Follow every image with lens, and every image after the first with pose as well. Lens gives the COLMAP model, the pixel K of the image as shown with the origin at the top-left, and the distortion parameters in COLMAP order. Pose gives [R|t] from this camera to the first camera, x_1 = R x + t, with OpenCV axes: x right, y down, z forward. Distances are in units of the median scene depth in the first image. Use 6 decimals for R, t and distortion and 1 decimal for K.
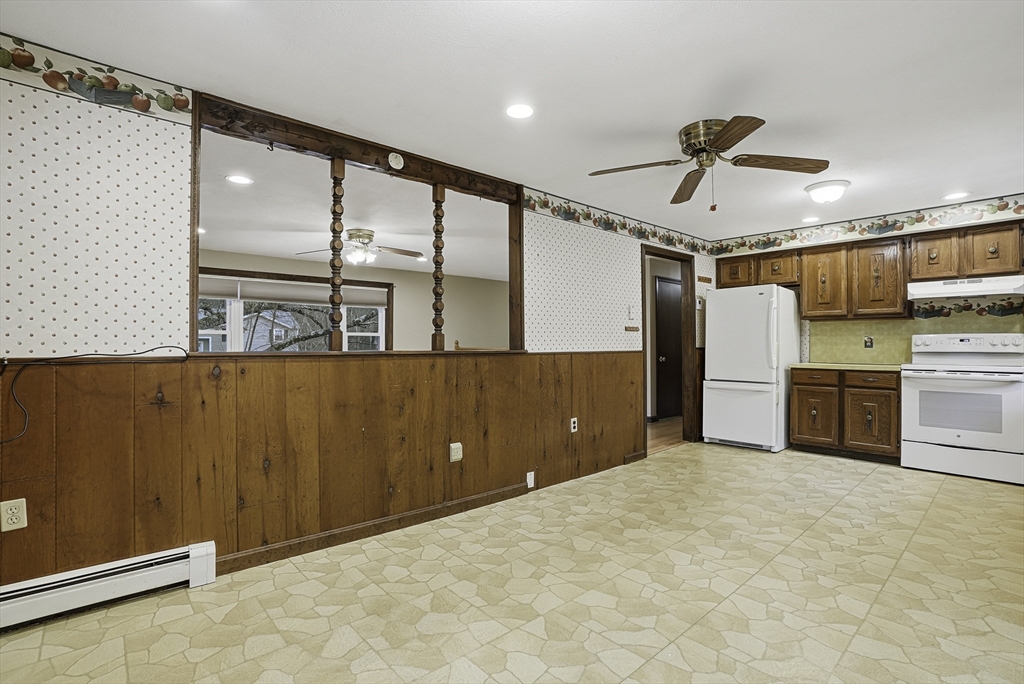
lens RADIAL K [[492.9, 0, 512.0], [0, 492.9, 342.0], [0, 0, 1]] dist [-0.055030, 0.027654]
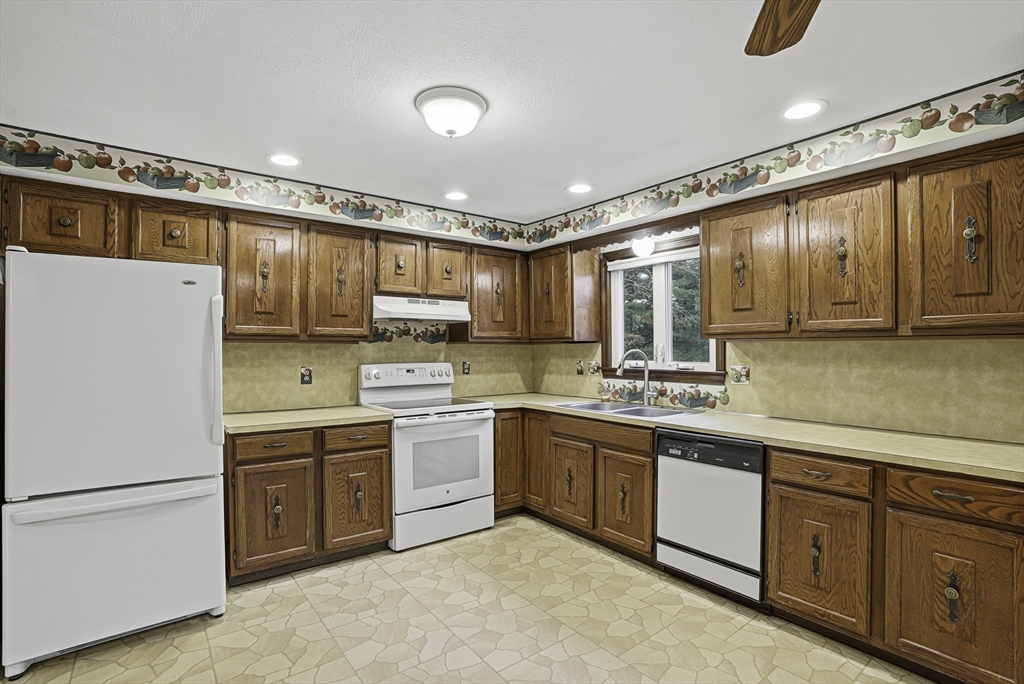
lens RADIAL K [[497.3, 0, 512.0], [0, 497.3, 345.0], [0, 0, 1]] dist [-0.072443, 0.031489]
pose [[0.065575, 0.006478, 0.997827, 0.081040], [-0.002804, 0.999976, -0.006307, -0.039523], [-0.997844, -0.002385, 0.065592, 0.684015]]
